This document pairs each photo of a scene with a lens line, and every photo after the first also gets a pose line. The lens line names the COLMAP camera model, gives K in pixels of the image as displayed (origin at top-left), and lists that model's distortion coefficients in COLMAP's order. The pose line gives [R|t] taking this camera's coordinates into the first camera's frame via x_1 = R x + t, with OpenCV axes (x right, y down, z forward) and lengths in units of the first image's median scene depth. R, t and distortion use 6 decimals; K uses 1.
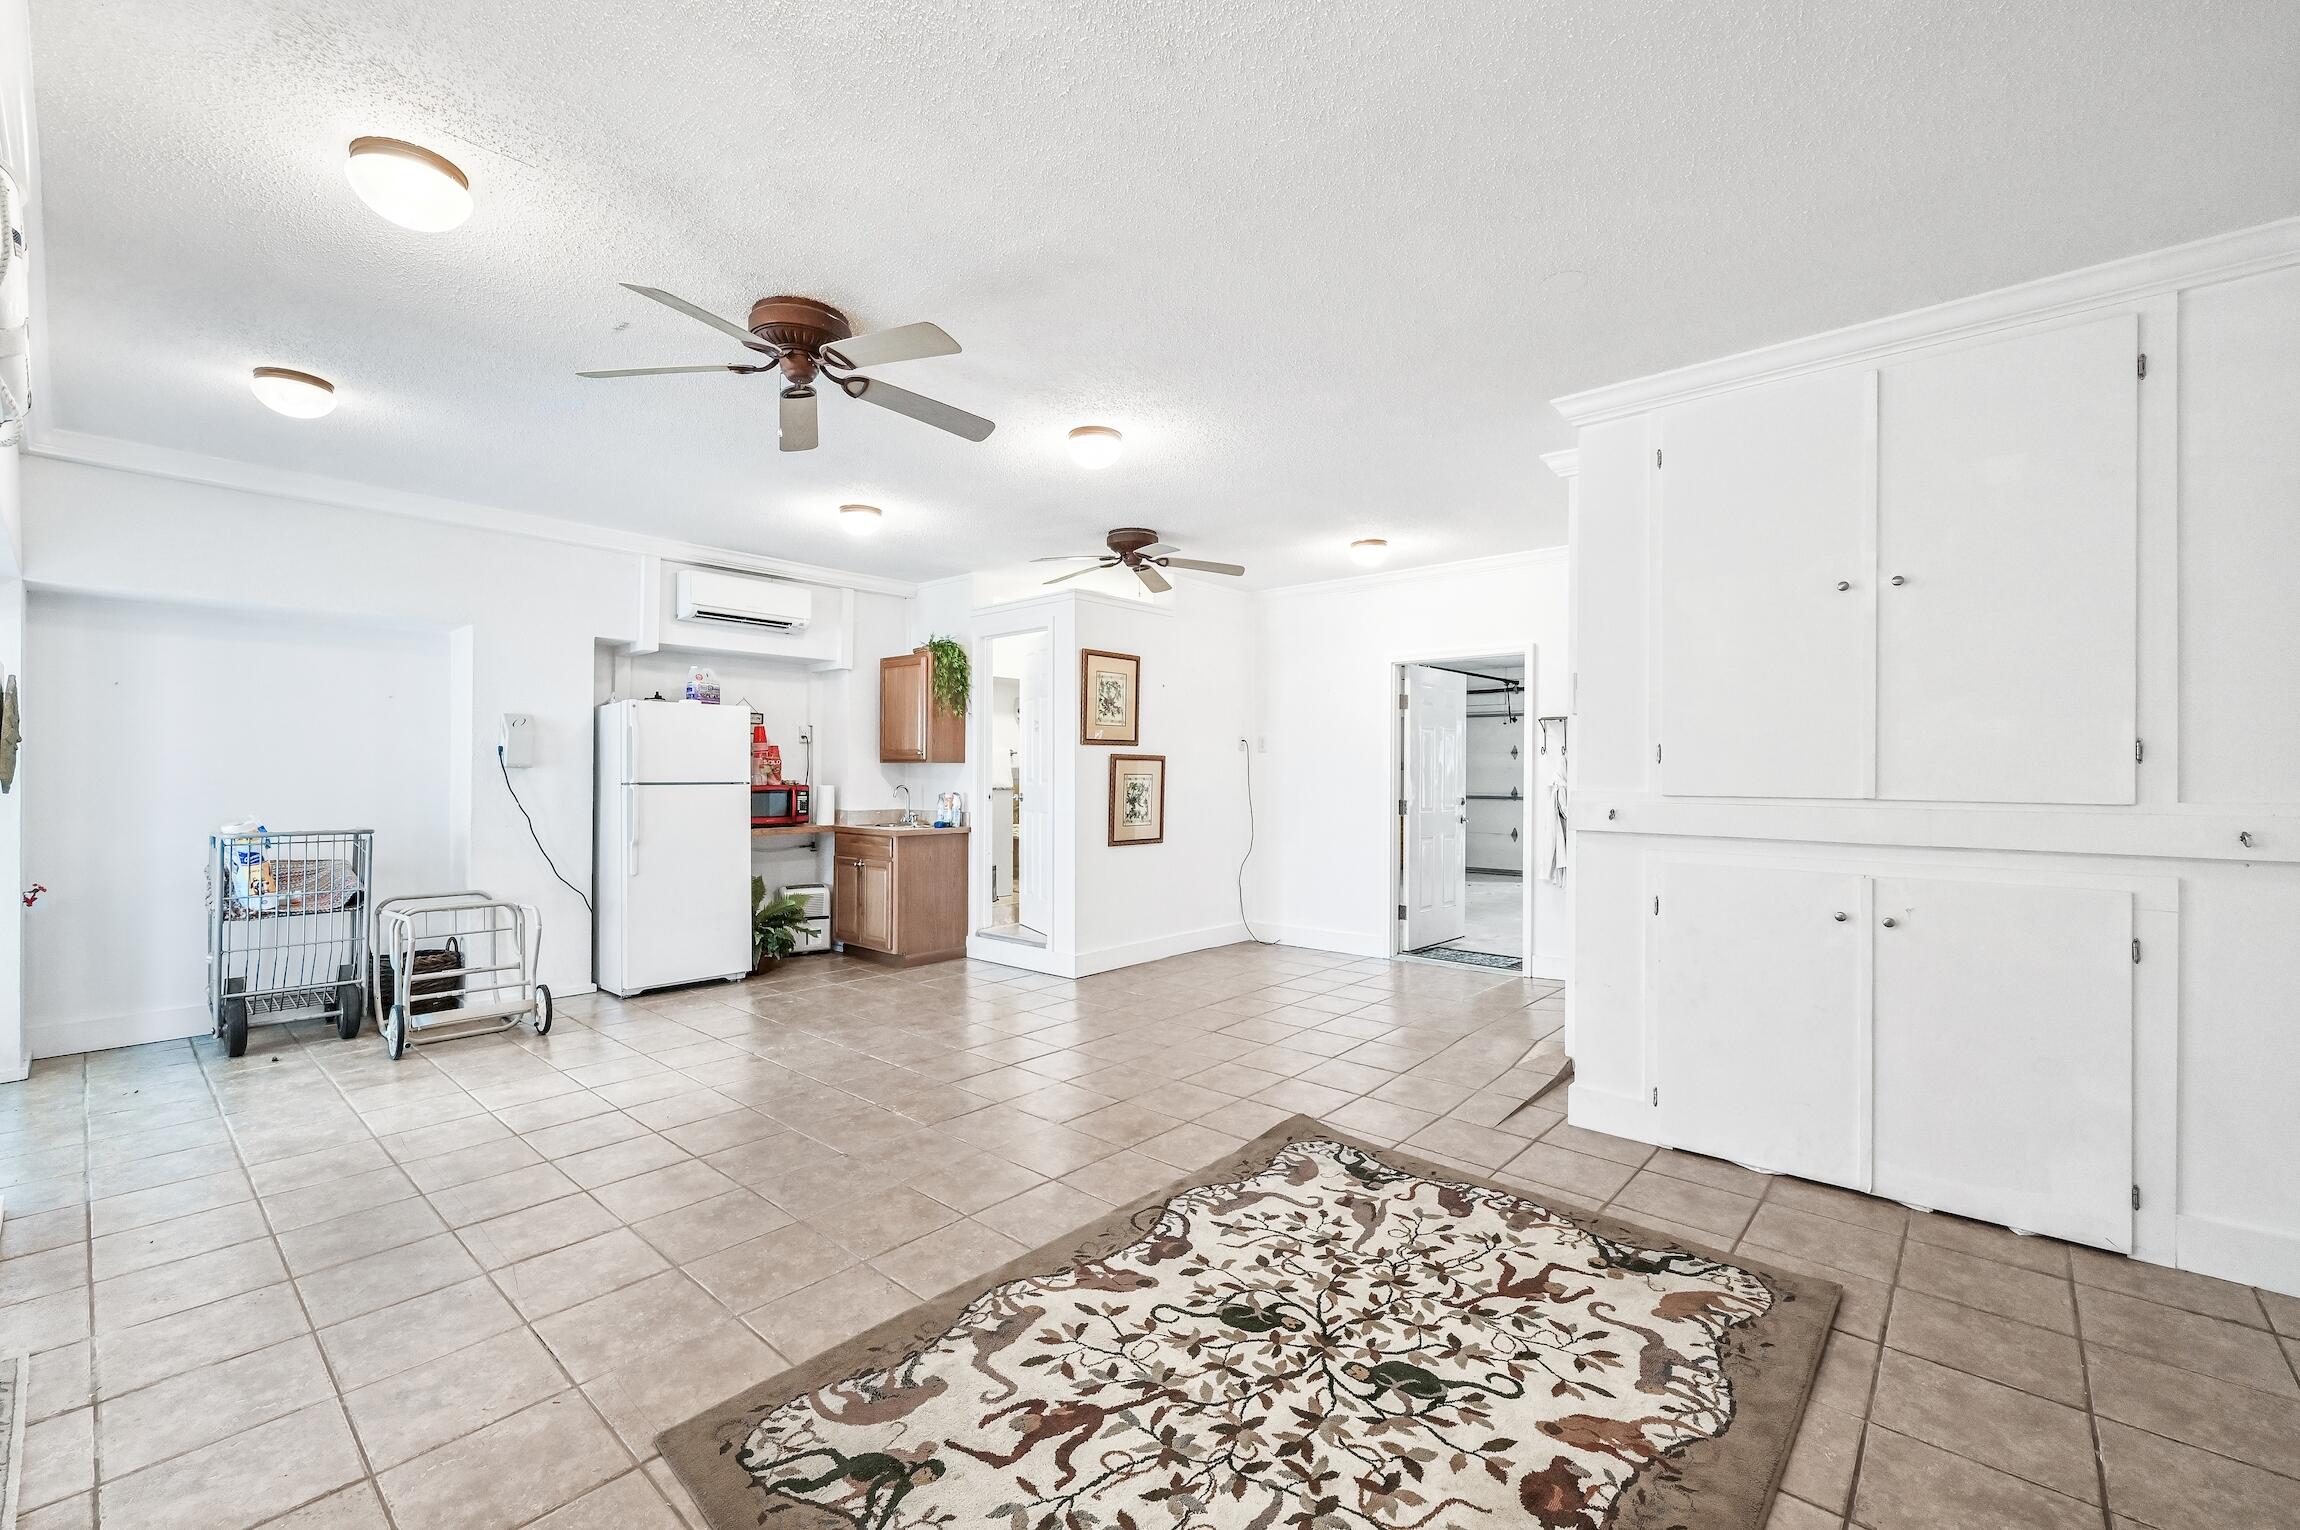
lens RADIAL K [[939.0, 0, 1159.8], [0, 939.0, 768.5], [0, 0, 1]] dist [0.001818, 0.000433]
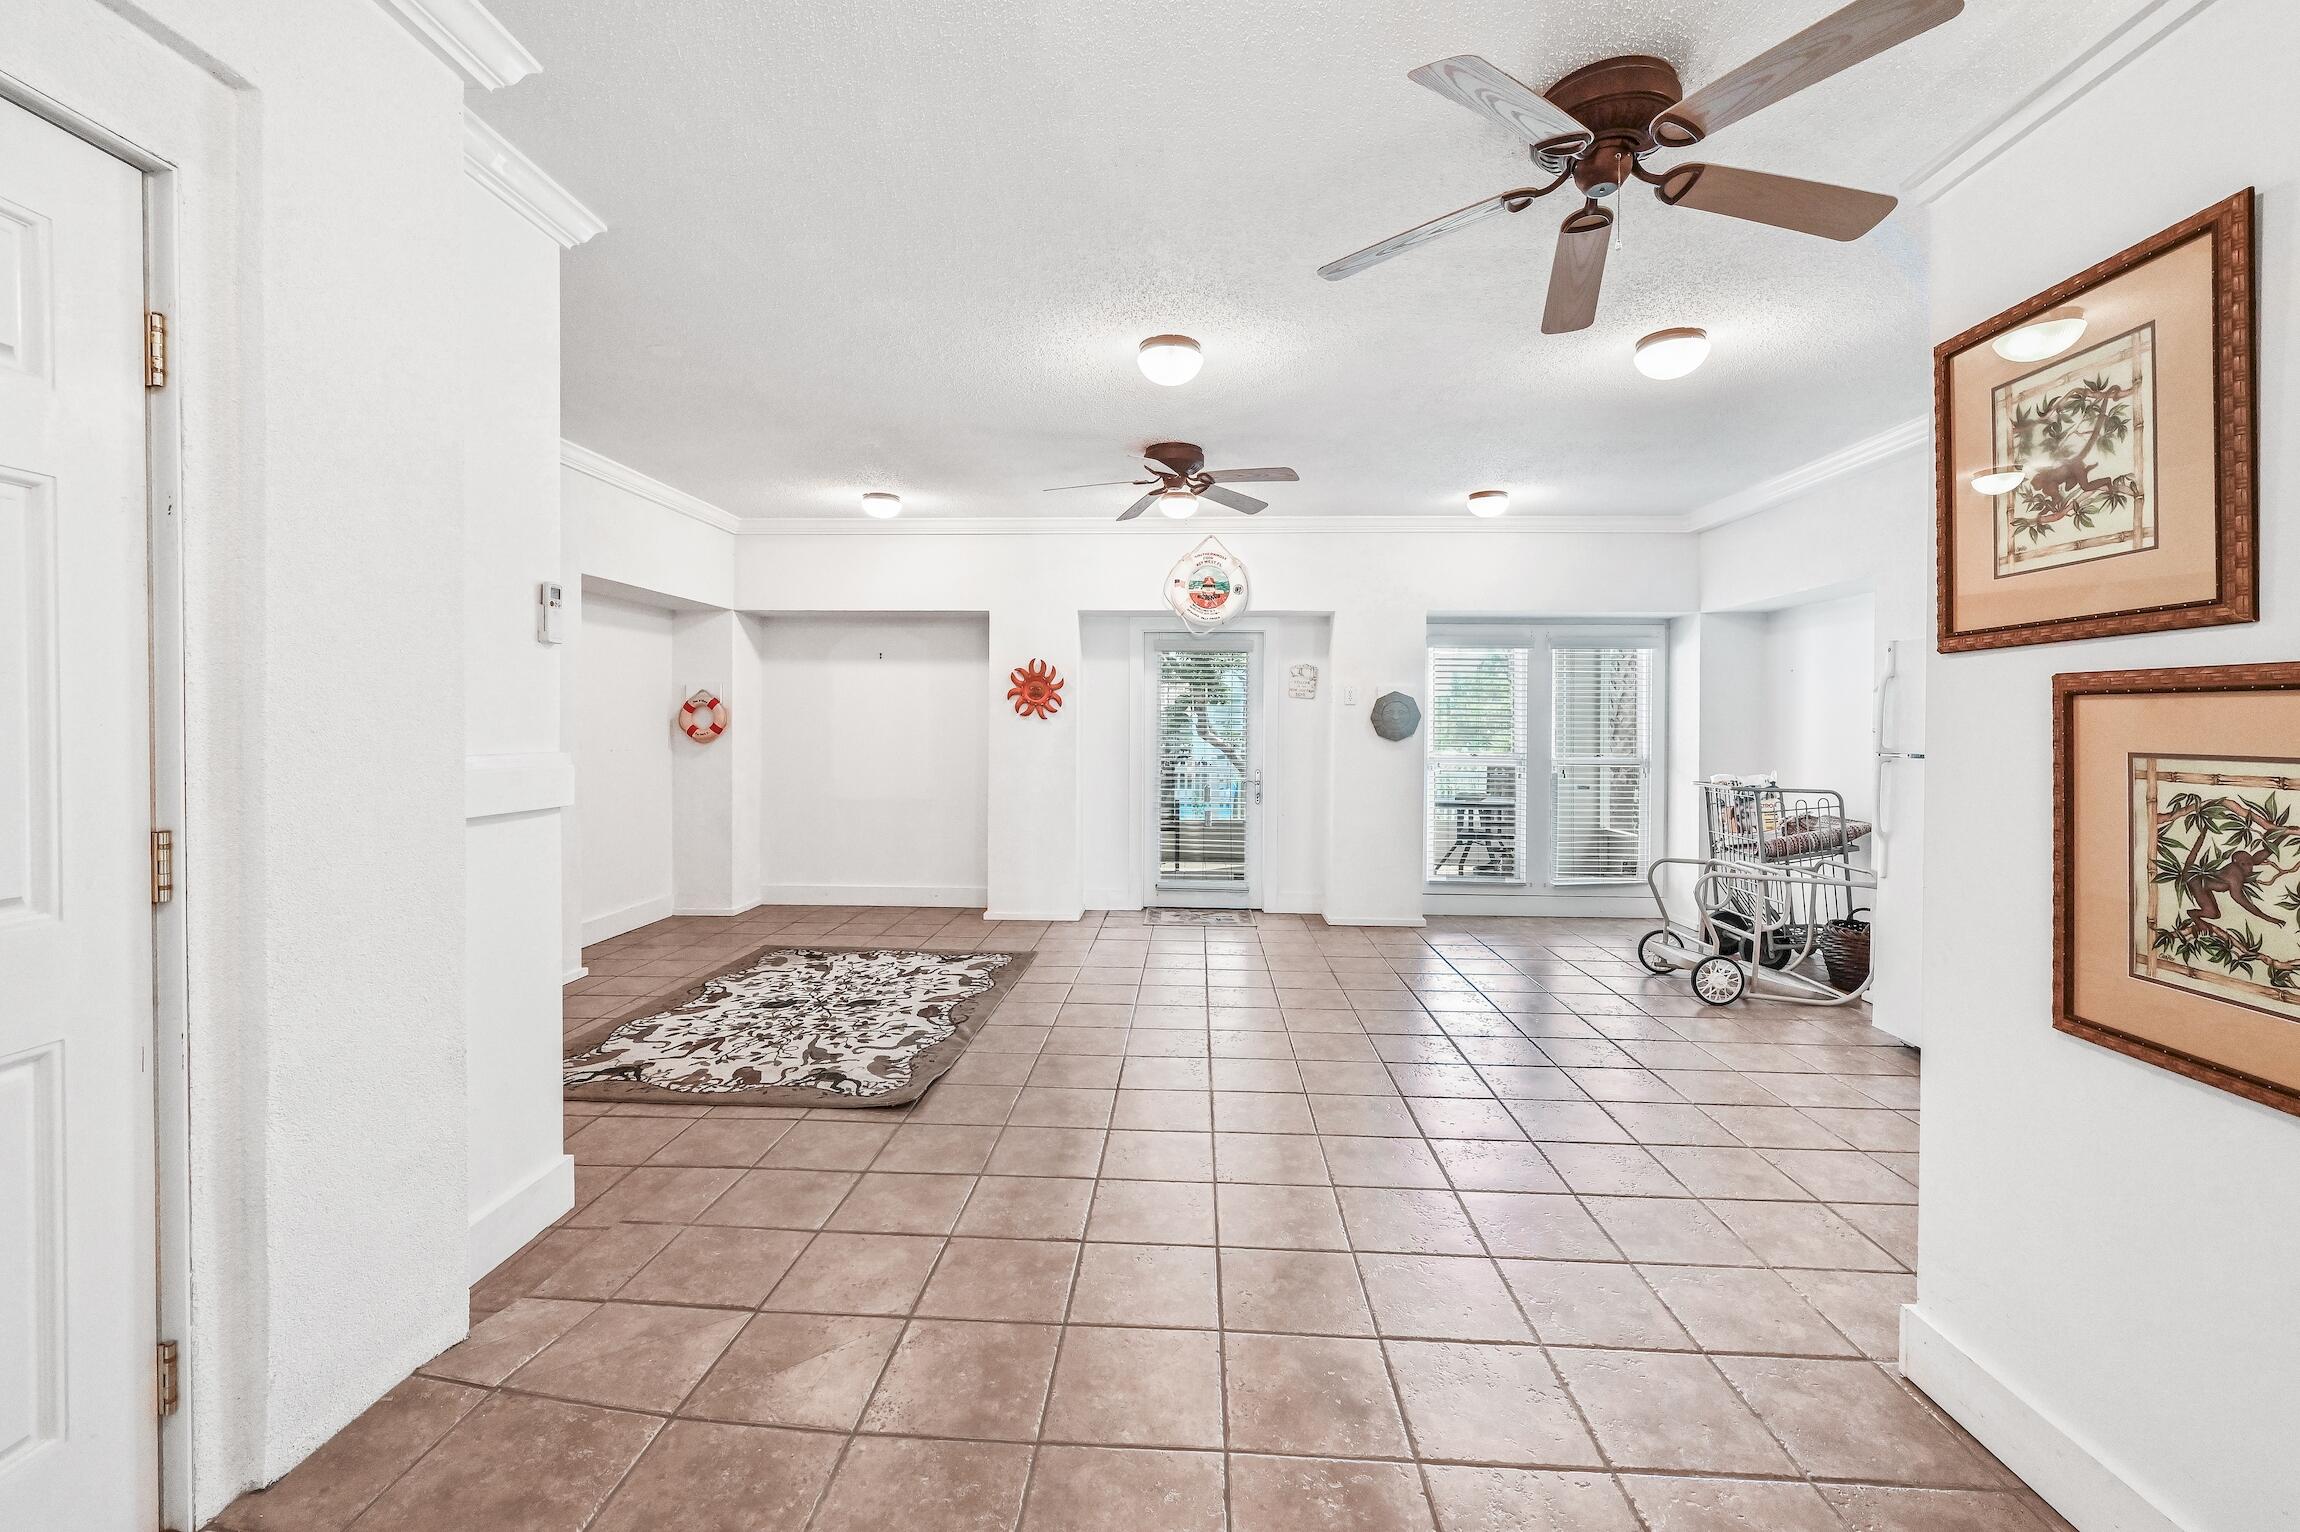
lens RADIAL K [[939.0, 0, 1164.8], [0, 939.0, 728.7], [0, 0, 1]] dist [0.001818, 0.000433]
pose [[-0.775253, -0.007989, -0.631601, 0.673233], [-0.007213, 0.999967, -0.003795, 0.005282], [0.631610, 0.001614, -0.775285, 2.305319]]
